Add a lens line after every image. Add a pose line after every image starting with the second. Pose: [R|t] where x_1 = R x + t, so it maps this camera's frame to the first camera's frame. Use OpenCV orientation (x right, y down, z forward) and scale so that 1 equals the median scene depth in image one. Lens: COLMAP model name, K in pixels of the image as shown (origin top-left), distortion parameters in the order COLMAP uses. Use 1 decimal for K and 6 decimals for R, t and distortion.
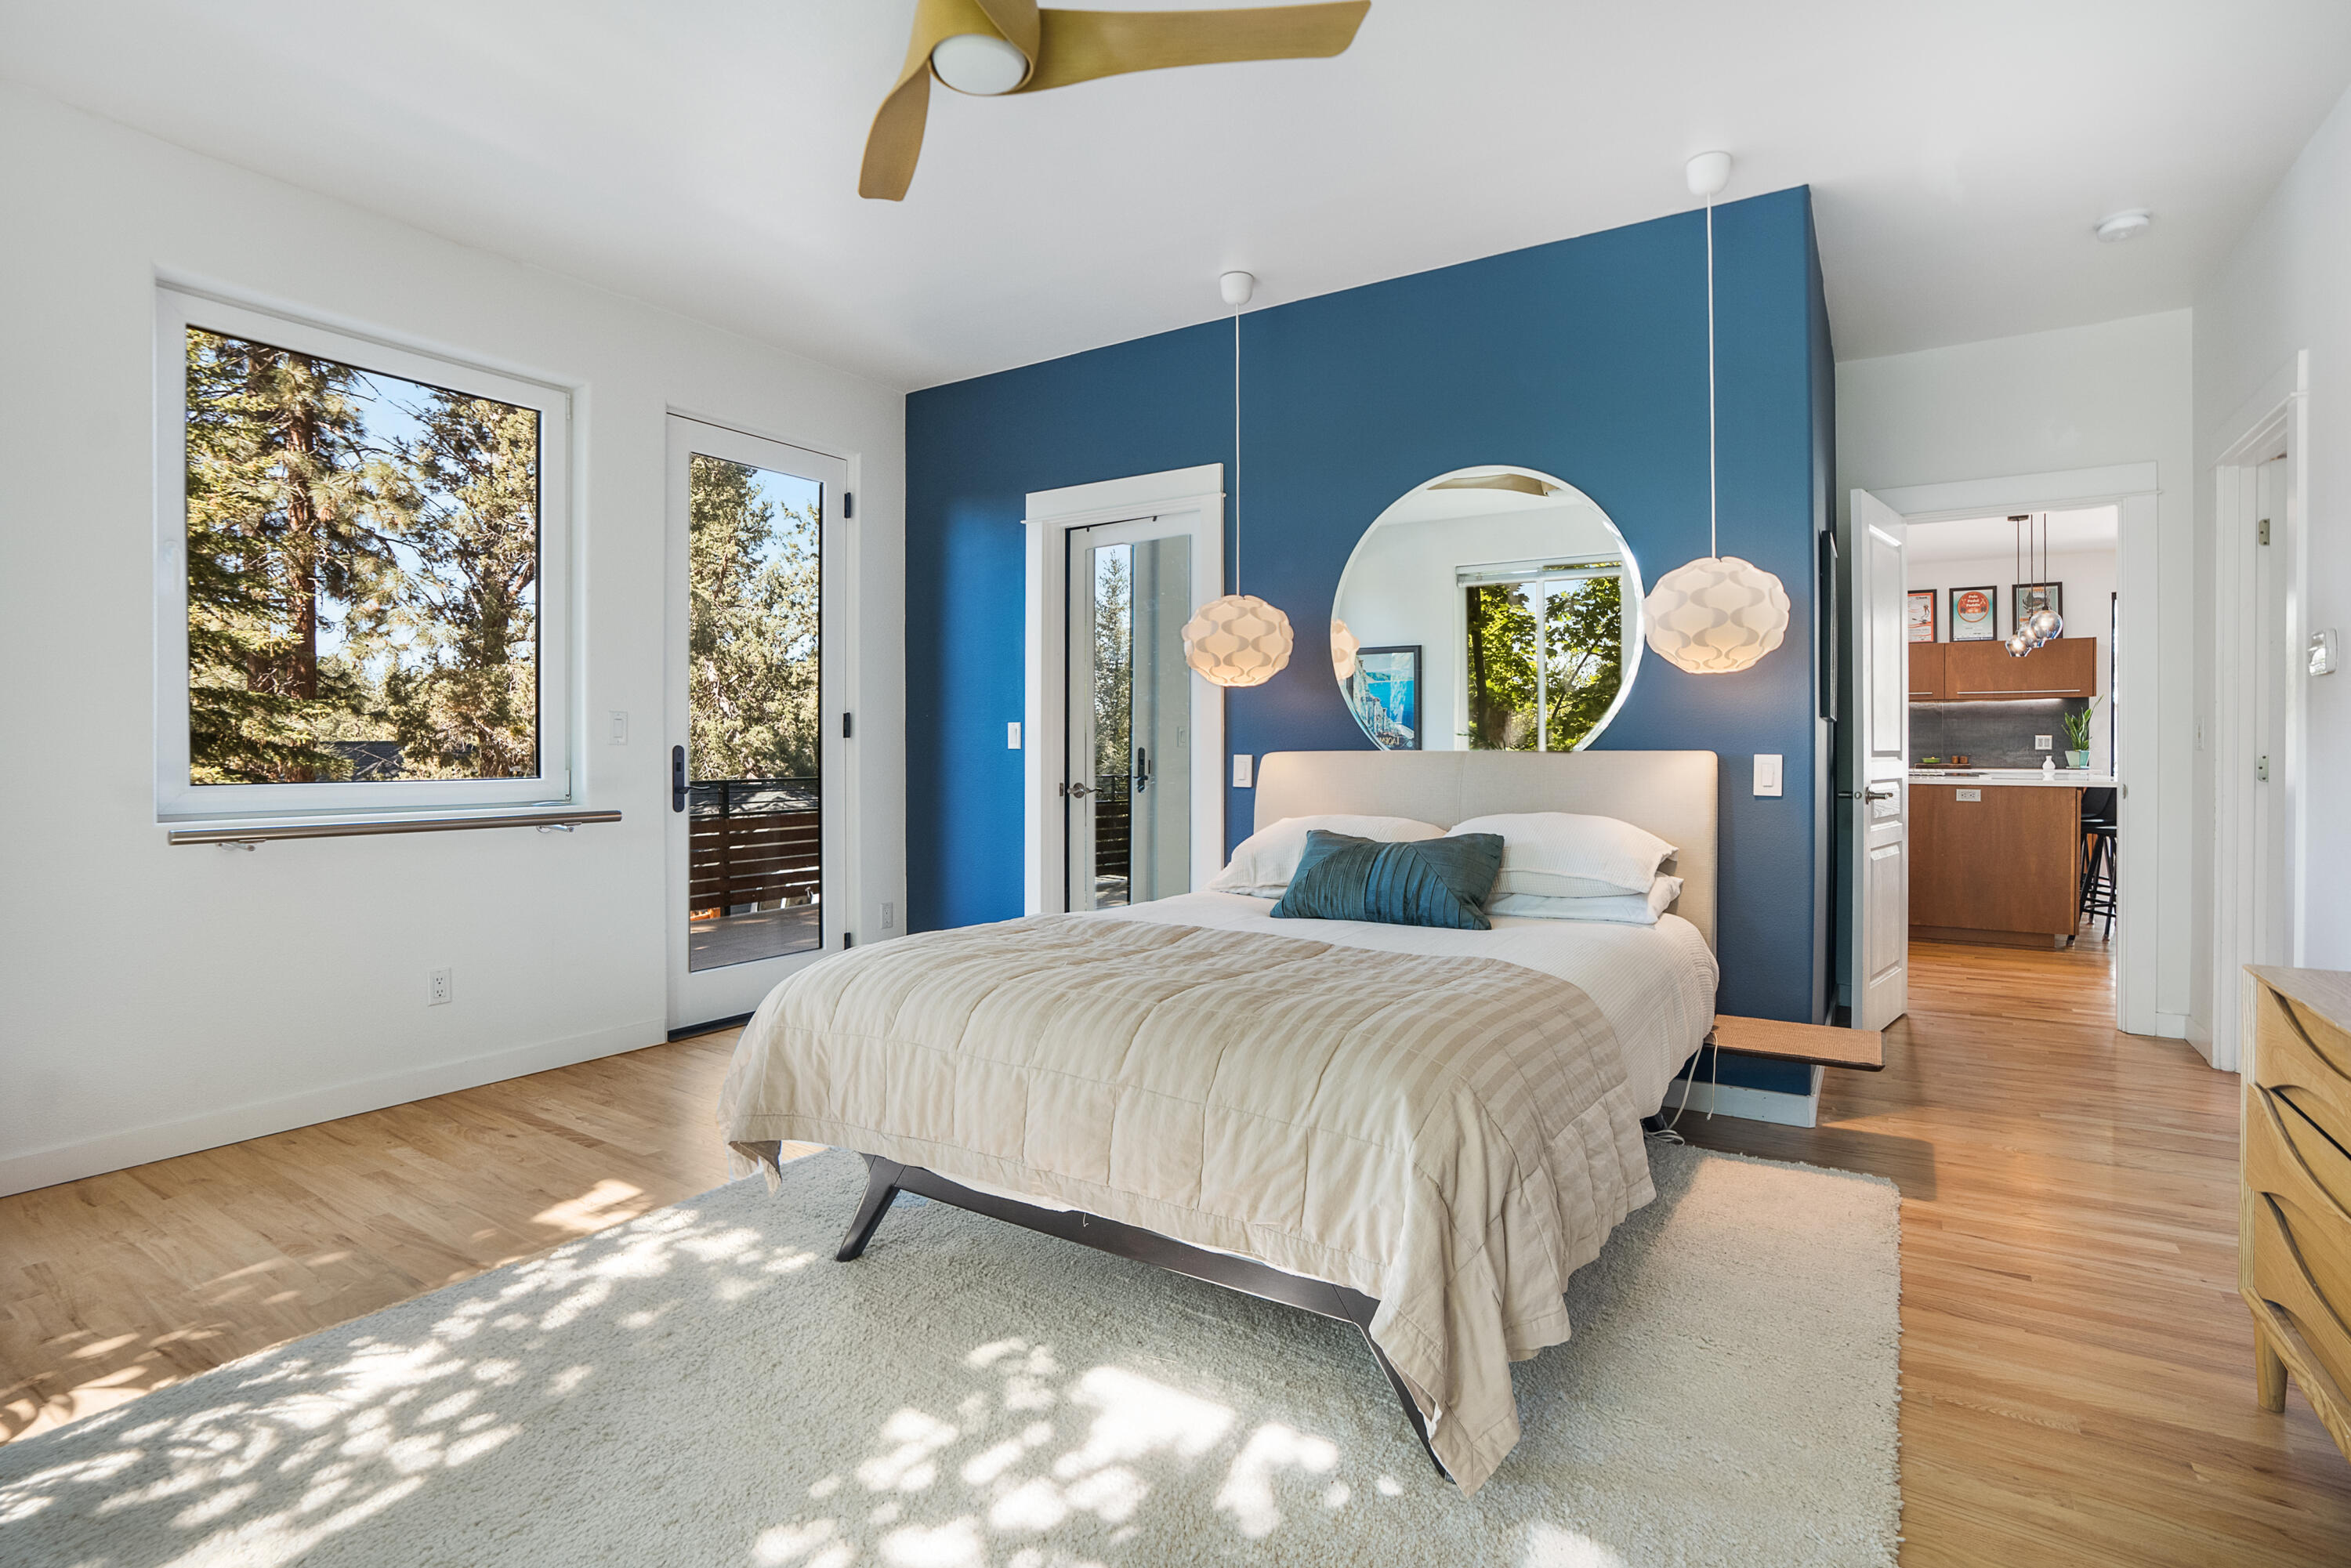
lens RADIAL K [[1119.0, 0, 1183.6], [0, 1119.0, 761.1], [0, 0, 1]] dist [-0.062936, 0.024377]
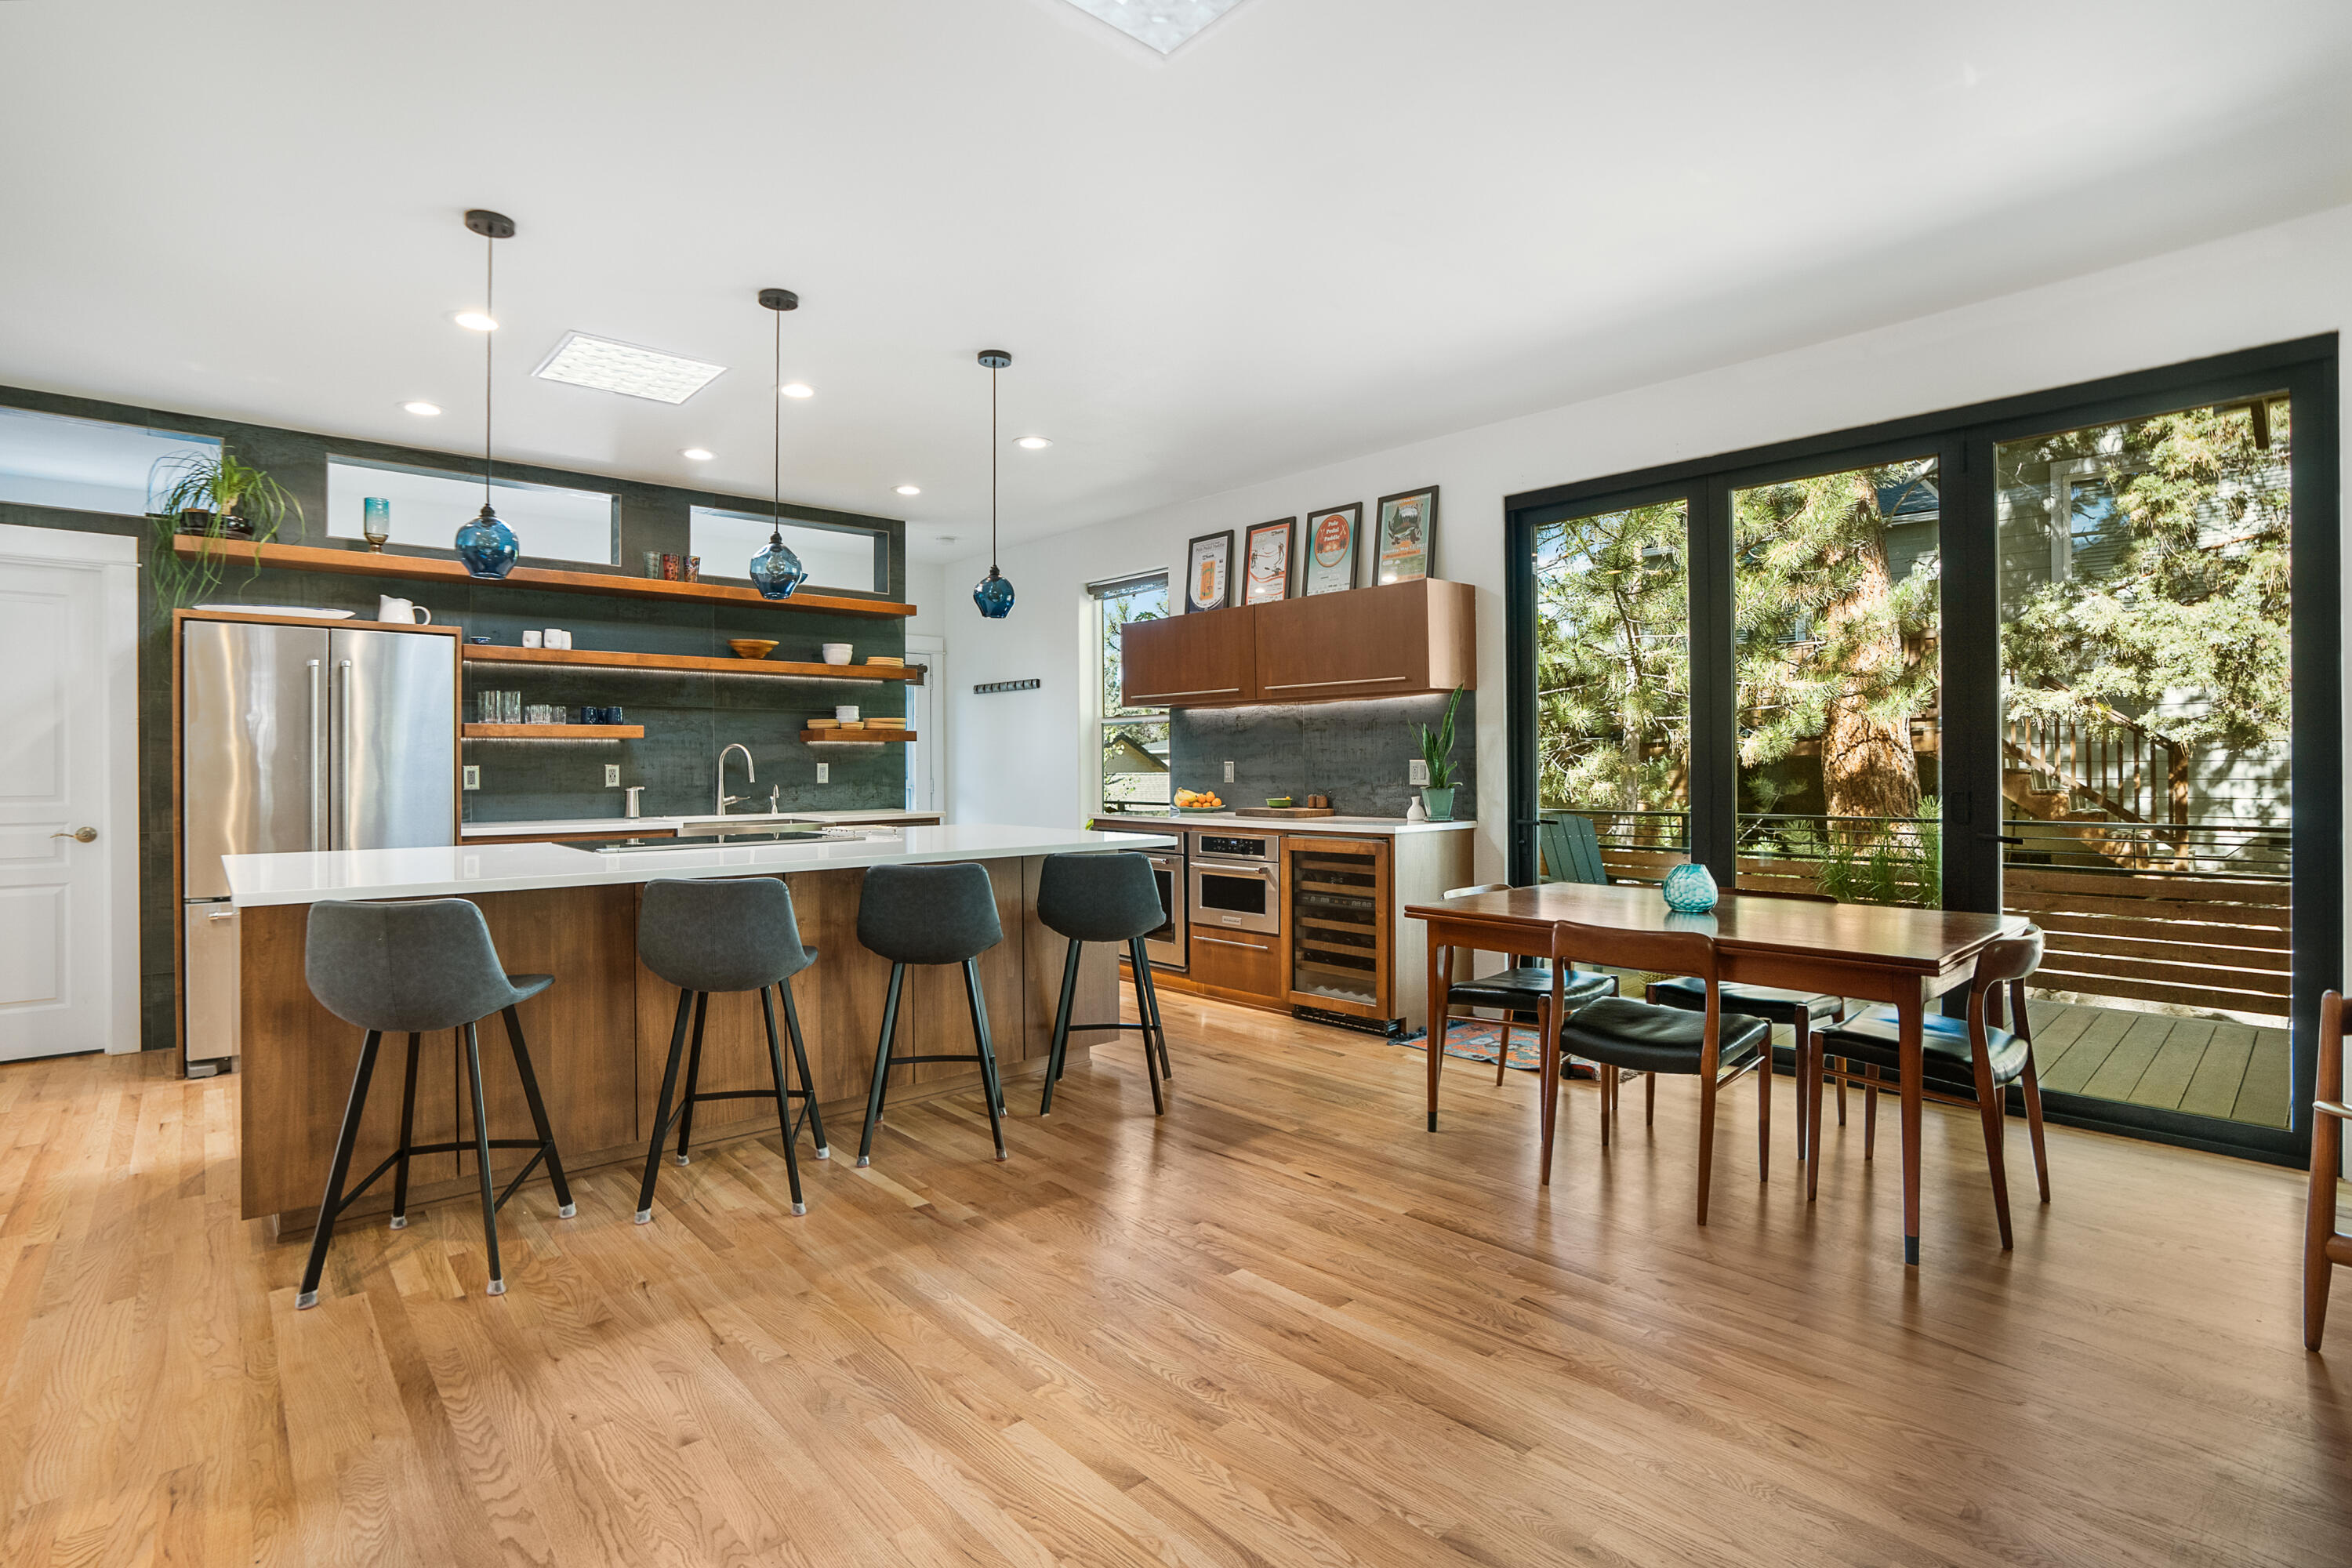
lens RADIAL K [[1119.5, 0, 1177.5], [0, 1119.5, 770.2], [0, 0, 1]] dist [-0.062936, 0.024377]
pose [[0.964852, -0.001534, -0.262790, 0.810215], [-0.000813, 0.999961, -0.008823, -0.012673], [0.262793, 0.008727, 0.964813, 0.401961]]
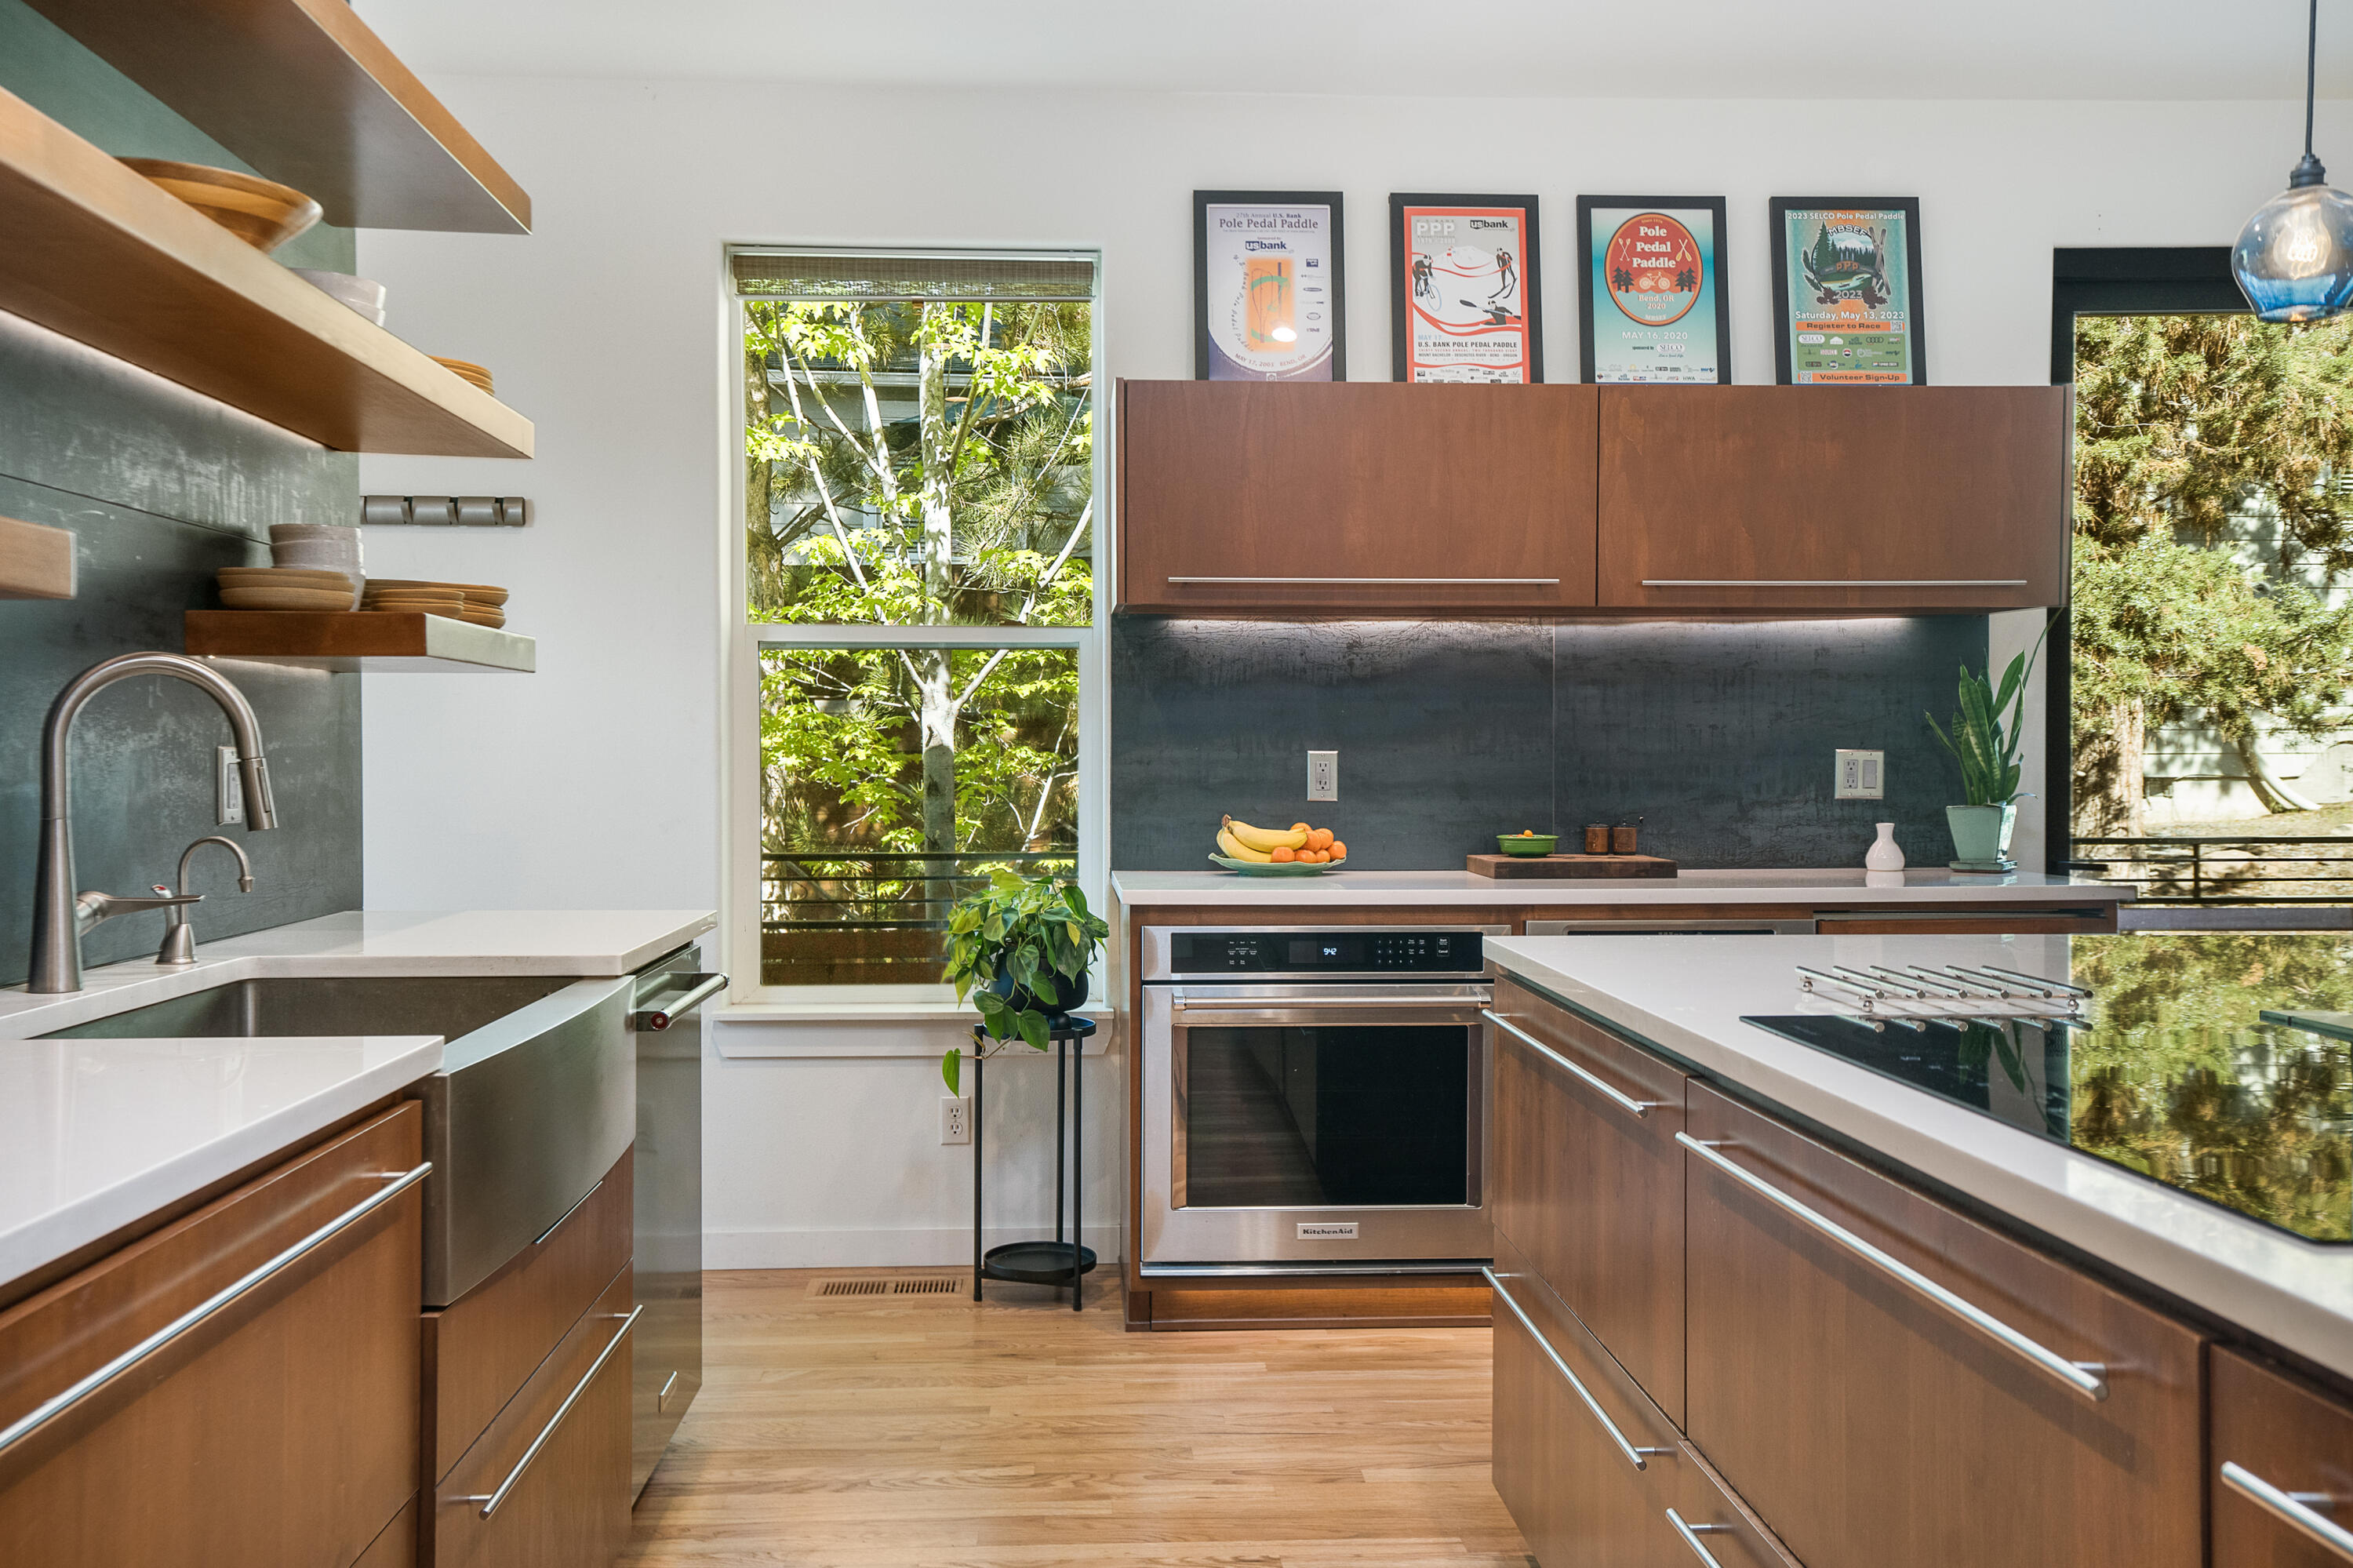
lens RADIAL K [[1940.9, 0, 1179.9], [0, 1940.9, 778.9], [0, 0, 1]] dist [0.032857, 0.025838]
pose [[0.812071, -0.006371, 0.583523, 0.351737], [0.007966, 0.999968, -0.000167, -0.016766], [-0.583504, 0.004784, 0.812096, 0.683939]]
